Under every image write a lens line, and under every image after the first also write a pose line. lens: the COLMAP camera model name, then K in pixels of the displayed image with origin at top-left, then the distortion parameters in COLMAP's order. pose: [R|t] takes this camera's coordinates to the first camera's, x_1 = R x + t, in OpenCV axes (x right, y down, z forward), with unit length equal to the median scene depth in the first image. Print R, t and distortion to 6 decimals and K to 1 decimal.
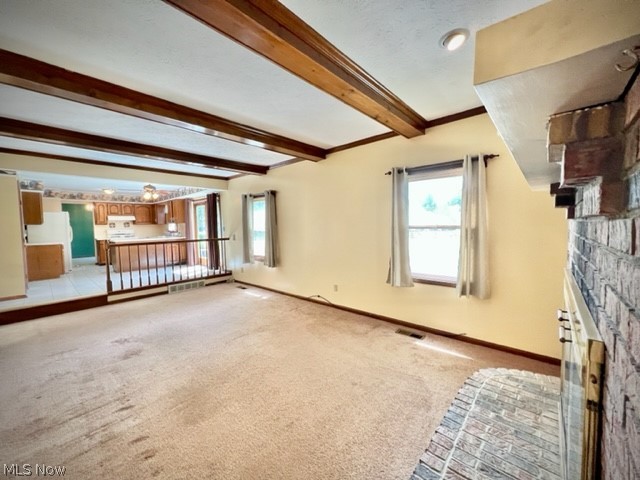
lens RADIAL K [[257.2, 0, 319.0], [0, 257.2, 234.0], [0, 0, 1]] dist [0.002742, 0.000463]
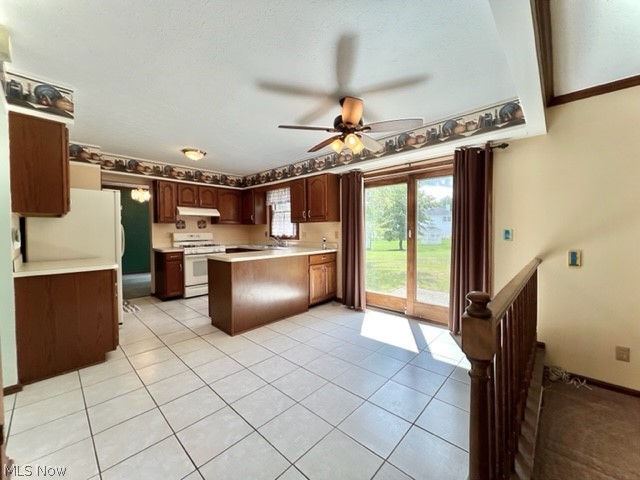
lens RADIAL K [[257.2, 0, 320.7], [0, 257.2, 234.0], [0, 0, 1]] dist [0.002742, 0.000463]
pose [[0.999845, 0.013047, -0.011786, -0.513773], [-0.013272, 0.999727, -0.019217, -0.007635], [0.011532, 0.019370, 0.999746, 0.464544]]
